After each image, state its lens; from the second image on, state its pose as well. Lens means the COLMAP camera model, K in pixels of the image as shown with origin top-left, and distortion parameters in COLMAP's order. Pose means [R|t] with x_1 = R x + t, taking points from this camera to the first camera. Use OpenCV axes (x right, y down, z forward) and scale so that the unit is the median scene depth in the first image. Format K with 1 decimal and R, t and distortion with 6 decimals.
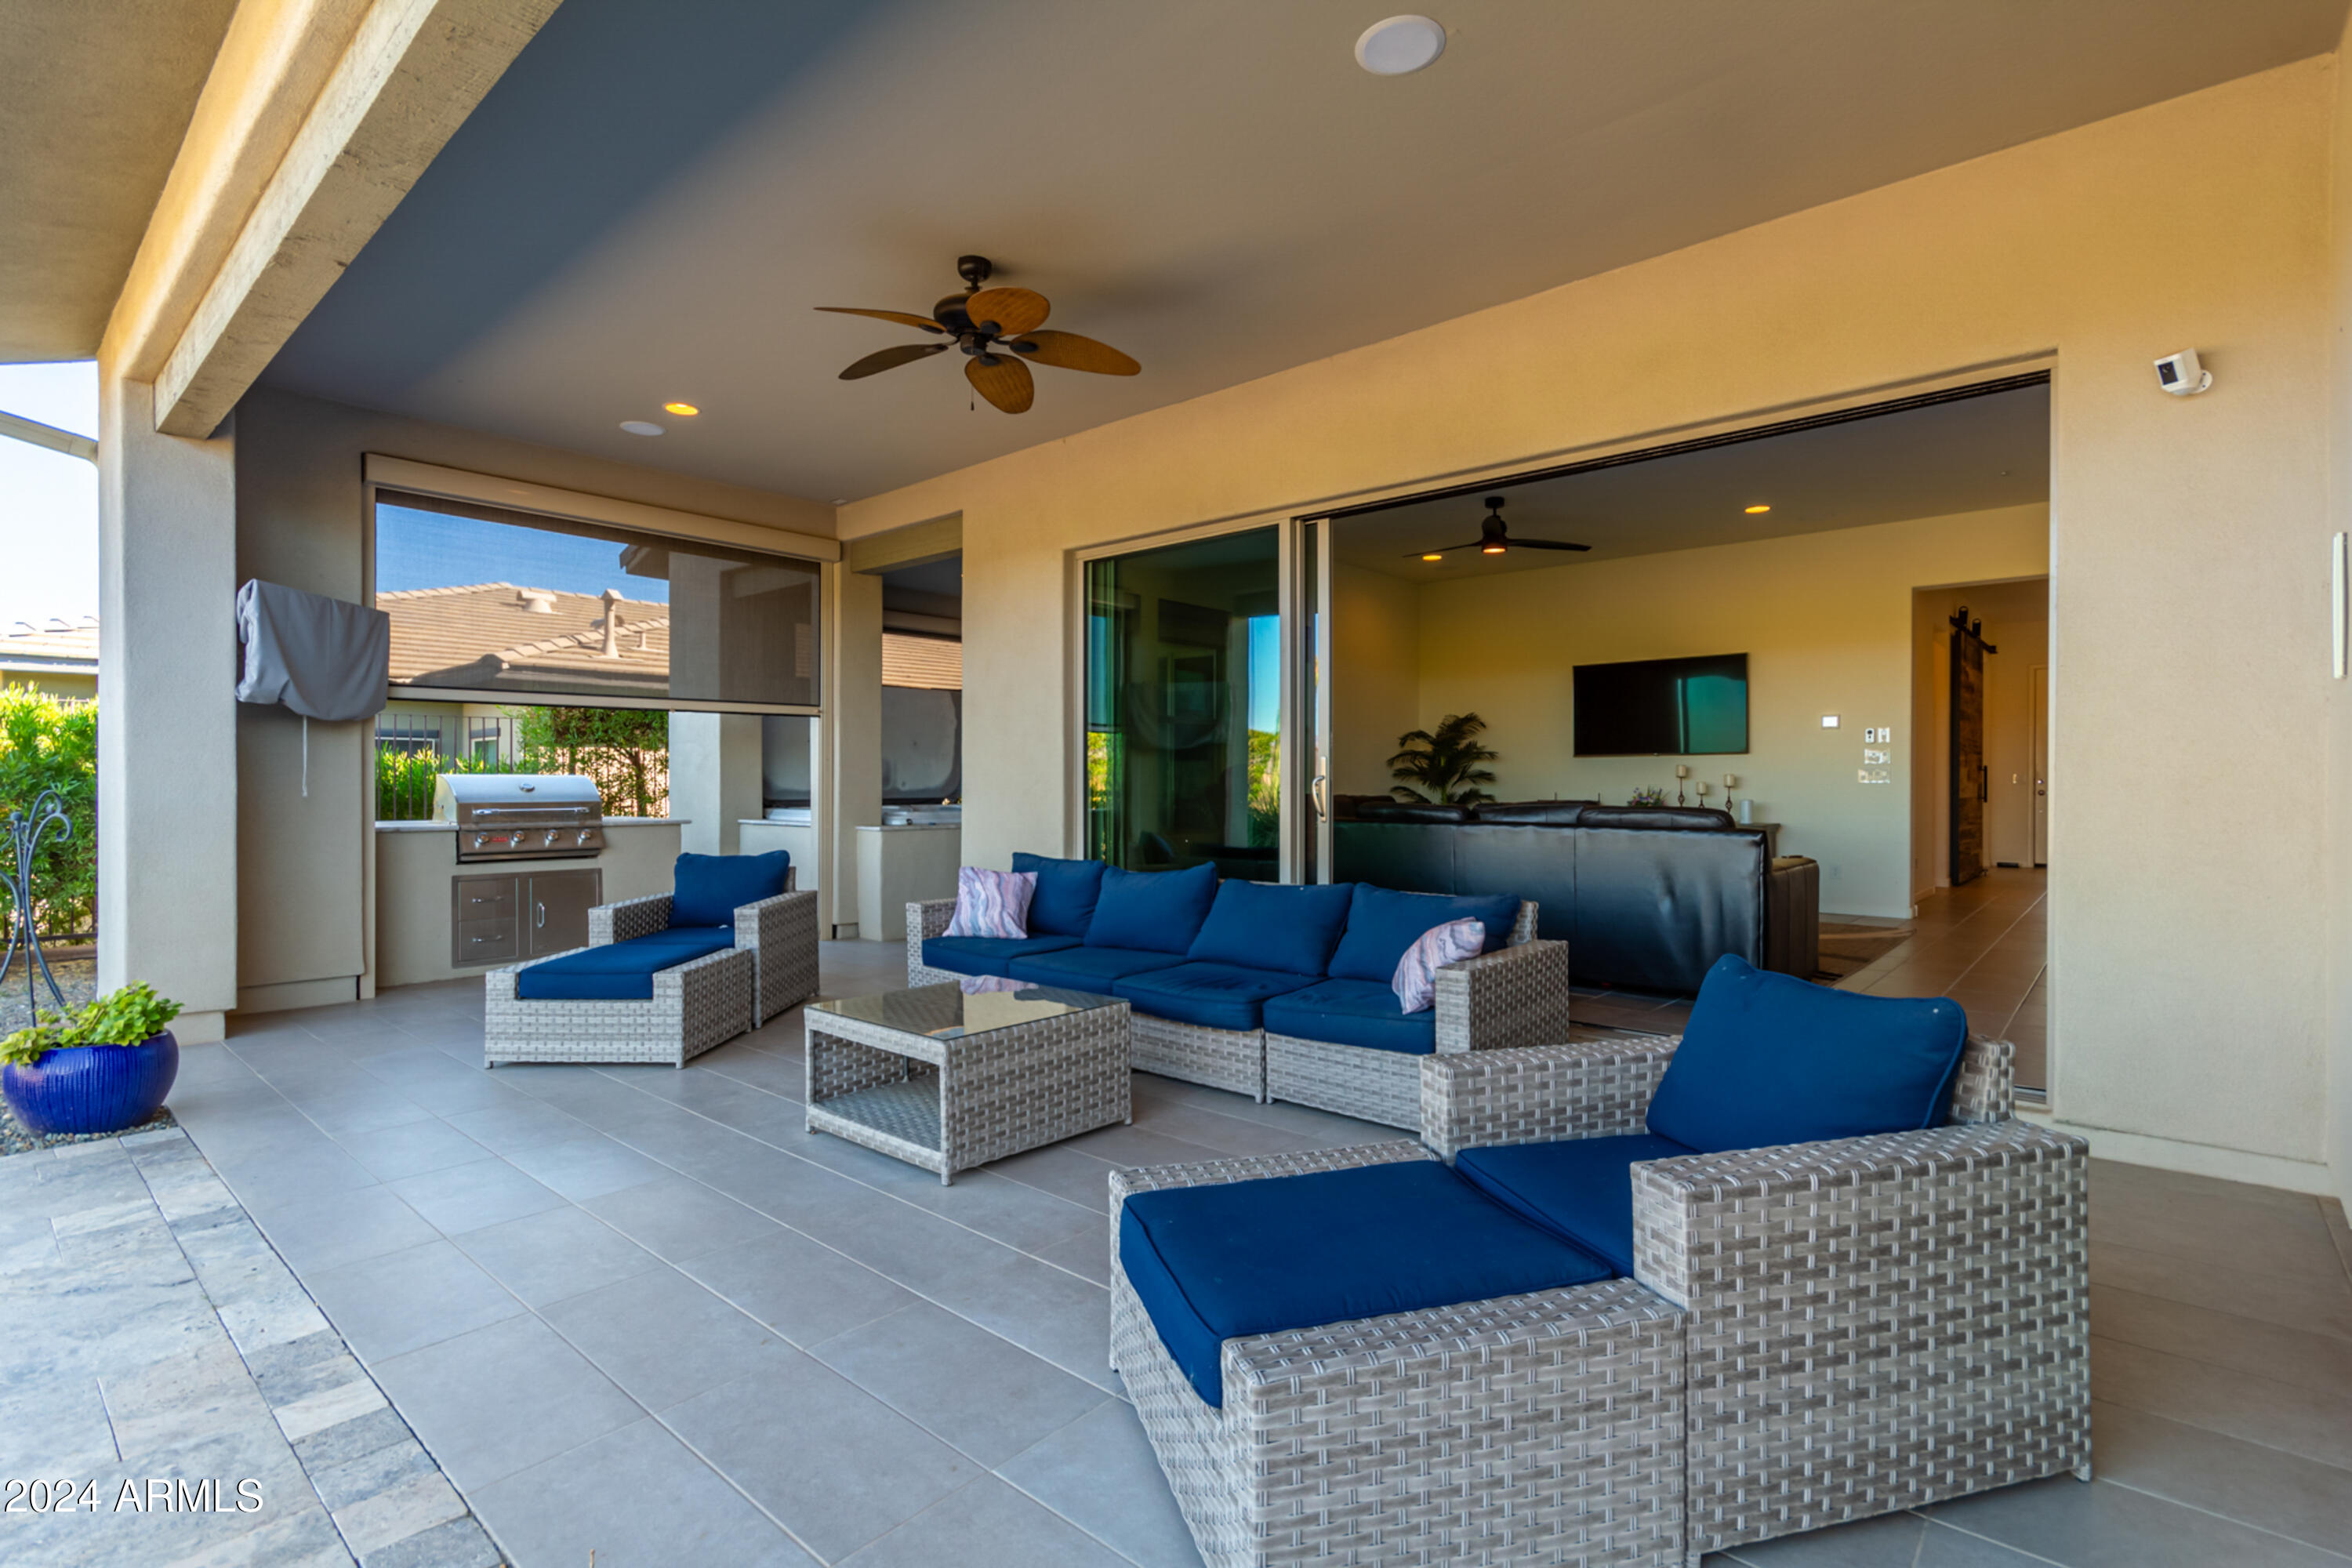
lens RADIAL K [[1102.9, 0, 1180.0], [0, 1102.9, 791.7], [0, 0, 1]] dist [0.001554, 0.000268]
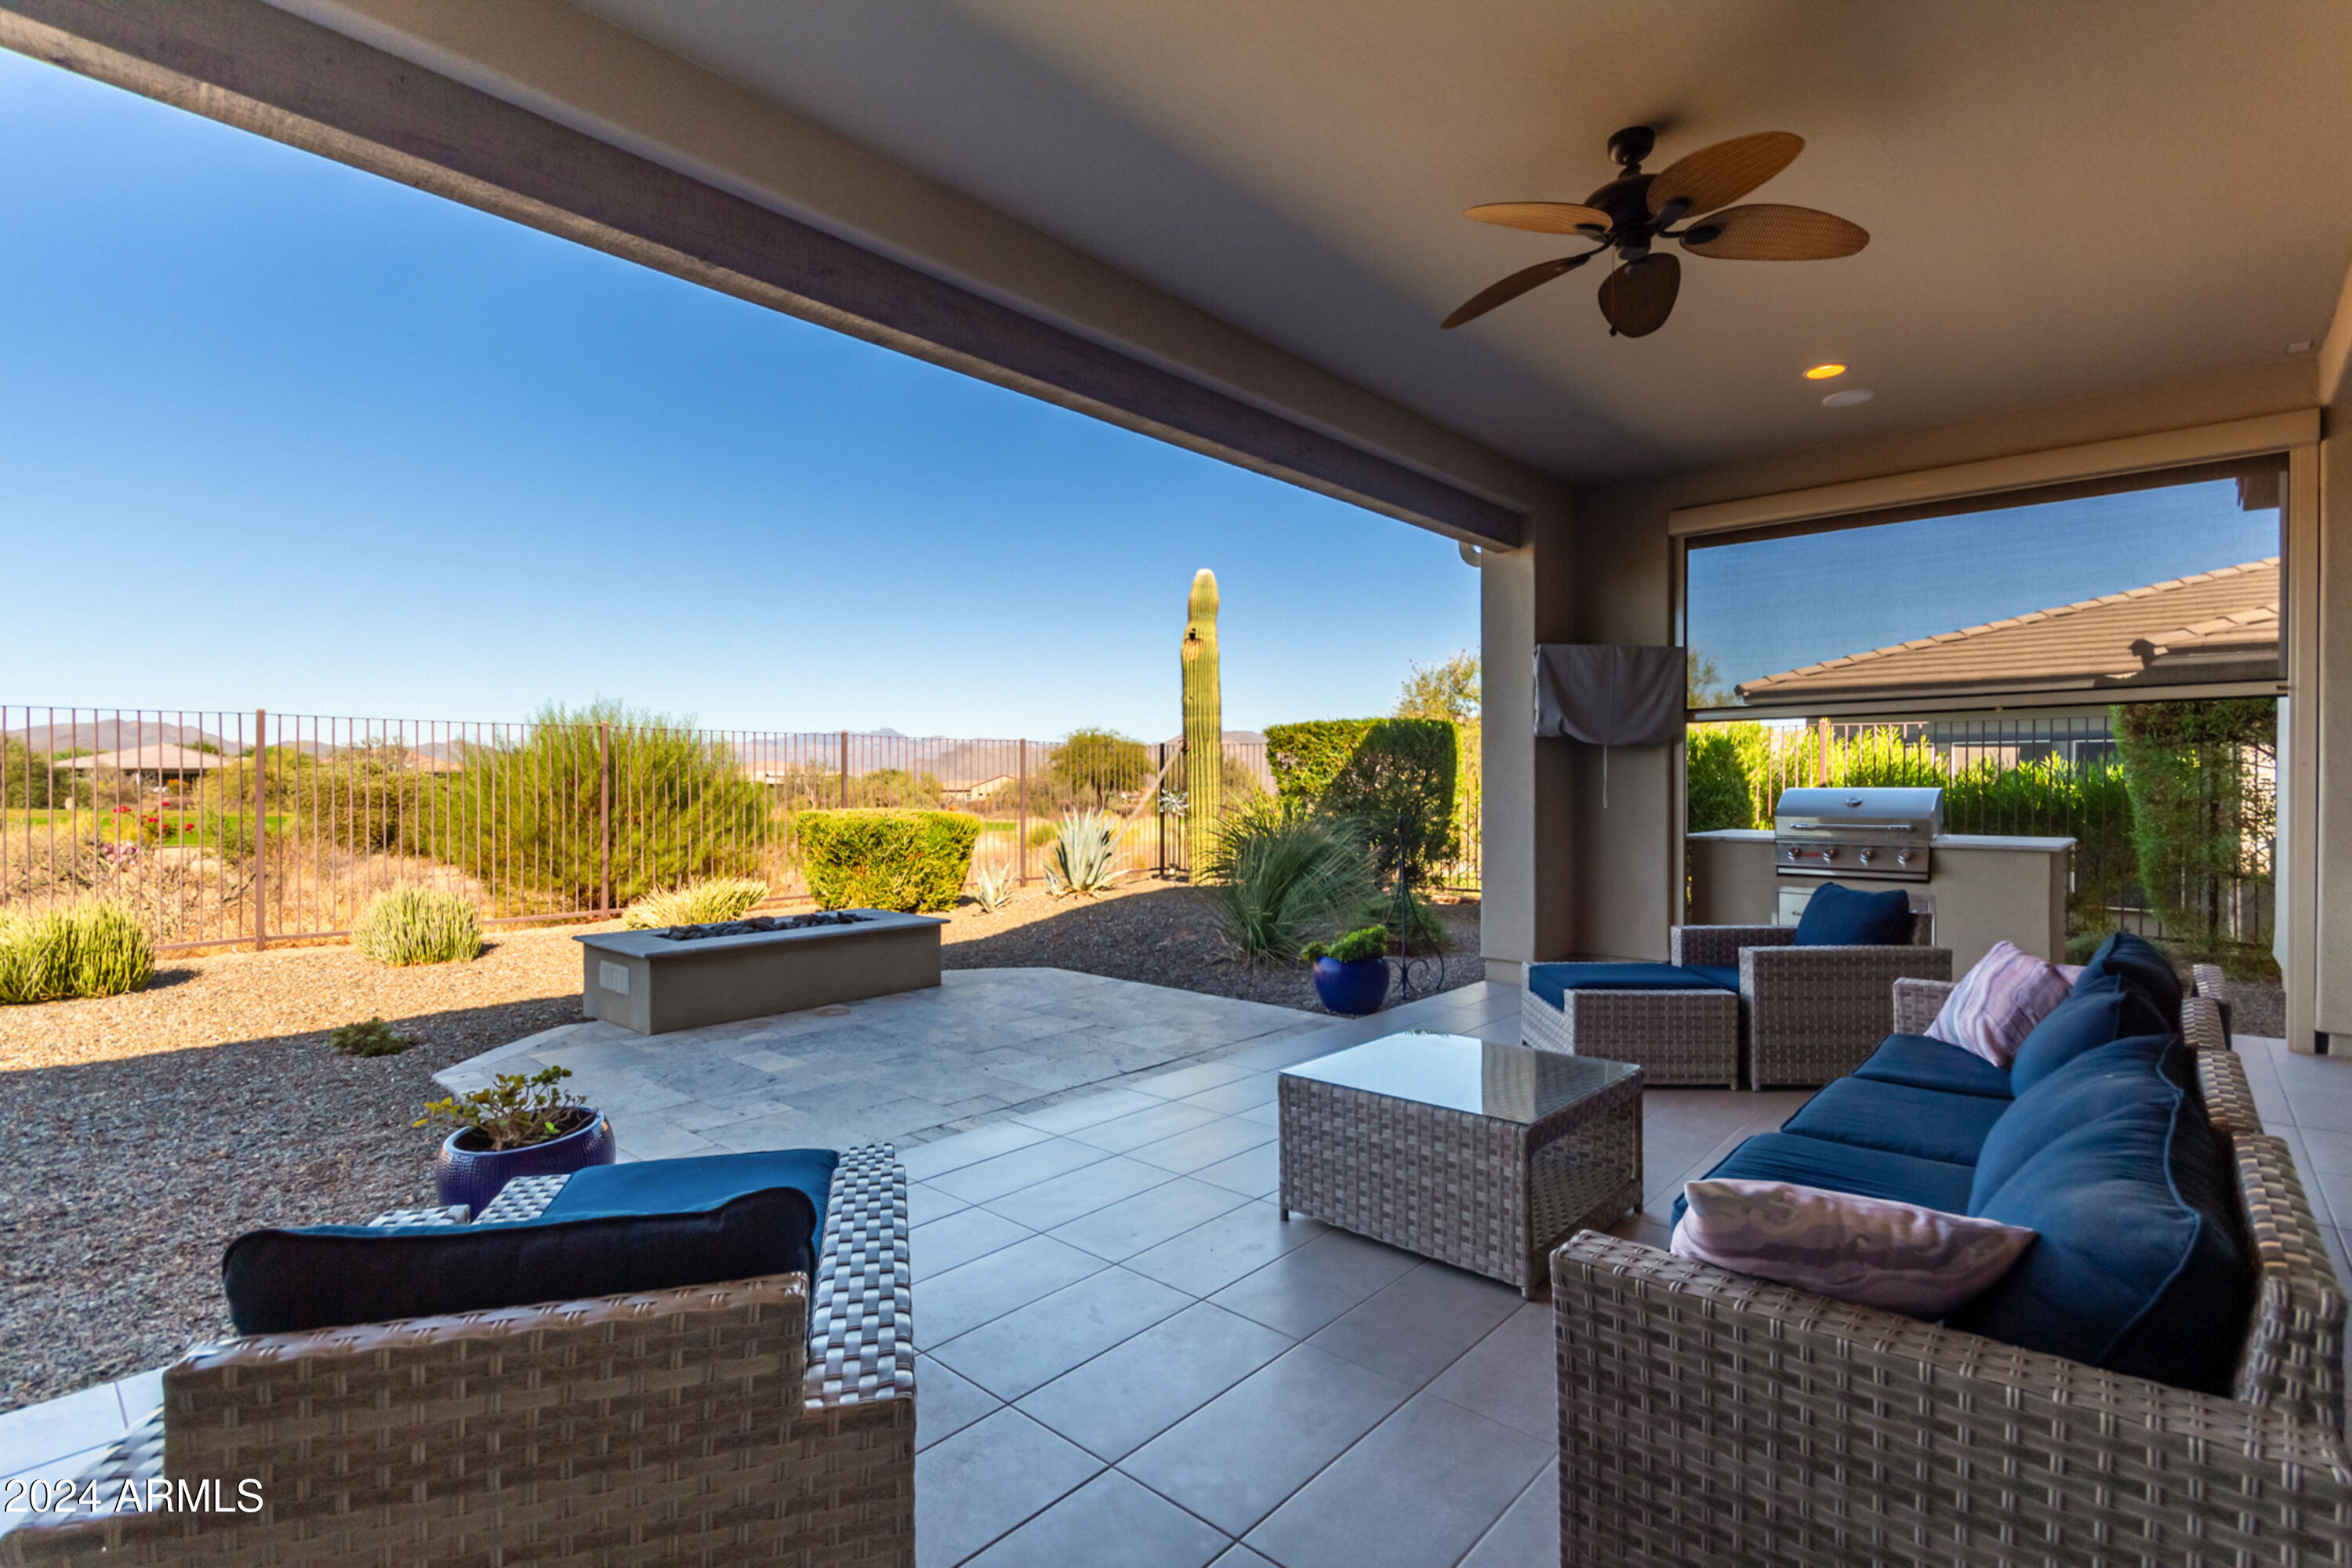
lens RADIAL K [[1089.1, 0, 1182.6], [0, 1089.1, 789.3], [0, 0, 1]] dist [0.004808, 0.001138]
pose [[-0.004352, 0.006245, -0.999971, 0.382686], [-0.003861, 0.999973, 0.006262, -0.019689], [0.999983, 0.003888, -0.004327, 0.458301]]
